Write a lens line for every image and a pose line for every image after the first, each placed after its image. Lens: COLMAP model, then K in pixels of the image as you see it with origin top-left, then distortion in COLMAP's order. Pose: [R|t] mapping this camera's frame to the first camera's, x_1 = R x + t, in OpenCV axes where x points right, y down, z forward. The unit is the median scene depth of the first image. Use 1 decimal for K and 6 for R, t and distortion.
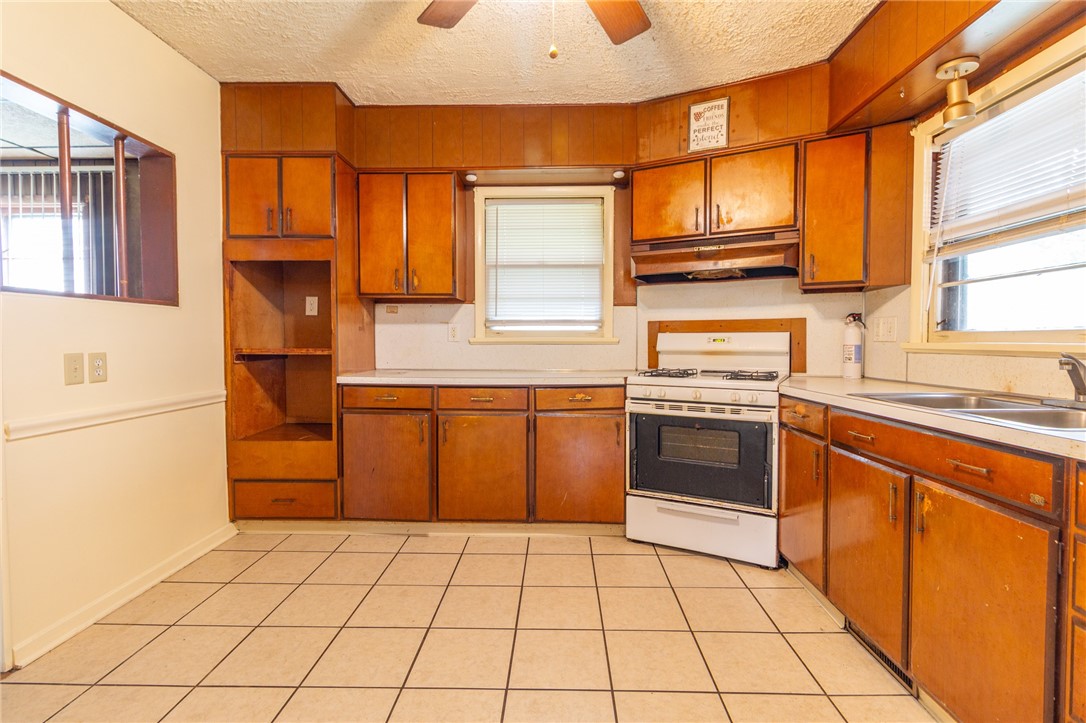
lens RADIAL K [[506.5, 0, 554.5], [0, 506.5, 358.2], [0, 0, 1]] dist [-0.001323, 0.004258]
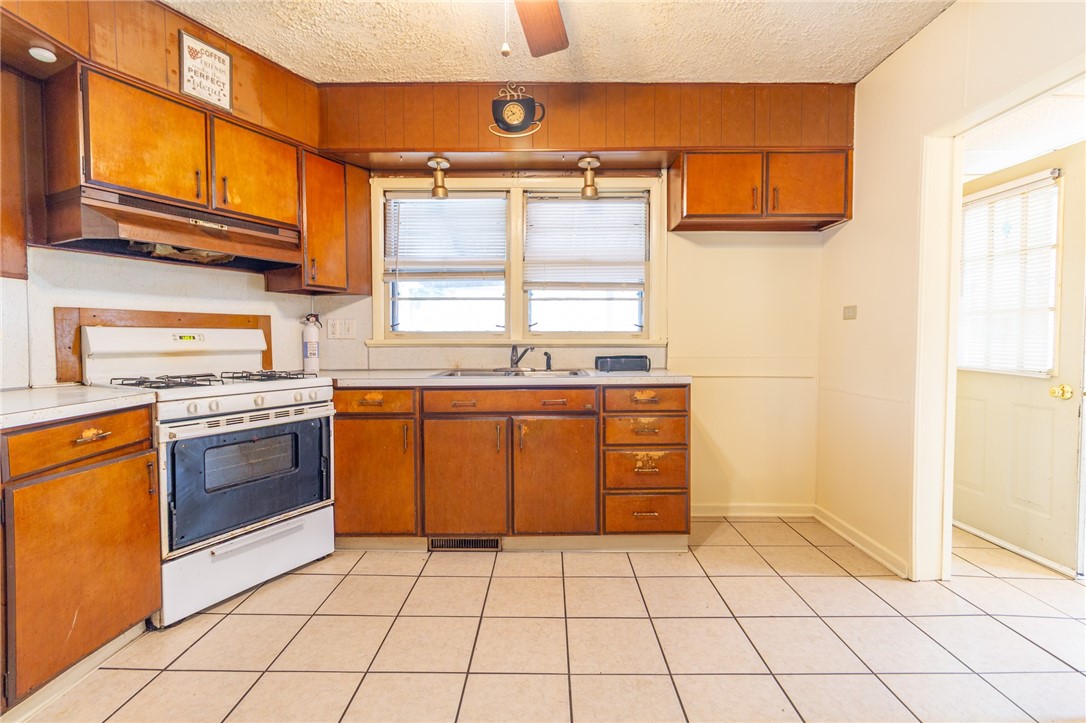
lens RADIAL K [[506.5, 0, 543.6], [0, 506.5, 357.4], [0, 0, 1]] dist [-0.001323, 0.004258]
pose [[-0.011577, -0.035613, 0.999299, -0.536105], [0.036375, 0.998689, 0.036013, -0.013563], [-0.999271, 0.036767, -0.010266, 0.487783]]
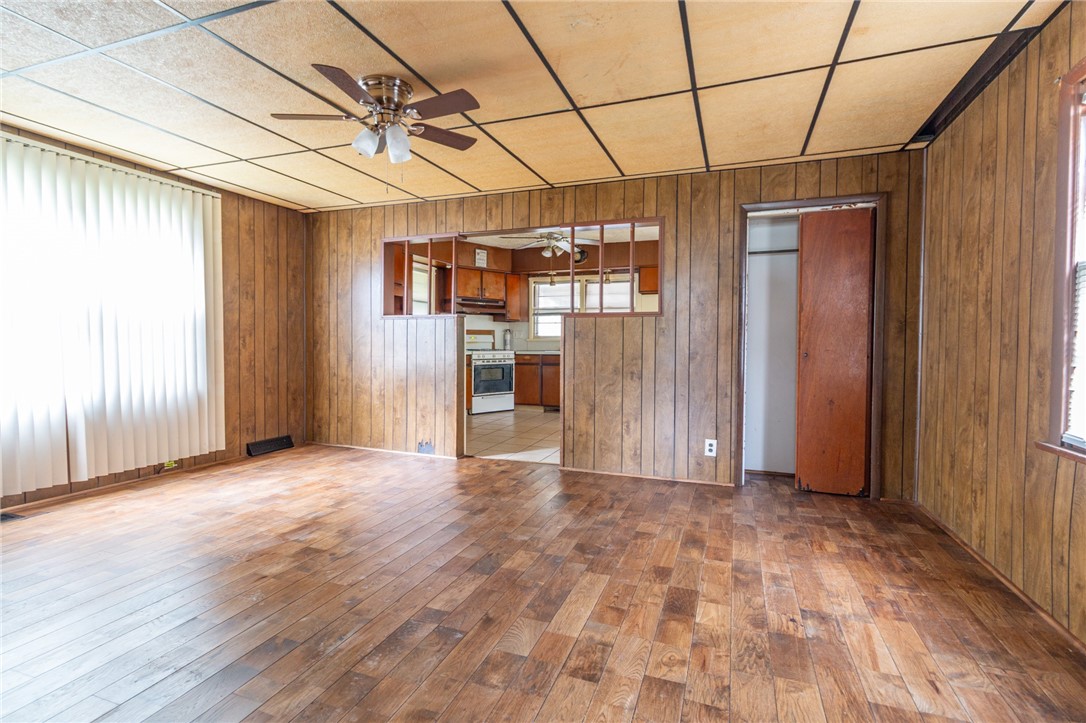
lens RADIAL K [[506.5, 0, 543.9], [0, 506.5, 360.5], [0, 0, 1]] dist [-0.001323, 0.004258]
pose [[0.319686, -0.029760, 0.947056, -2.181123], [0.031010, 0.999300, 0.020934, 0.041160], [-0.947016, 0.022675, 0.320385, -0.173830]]
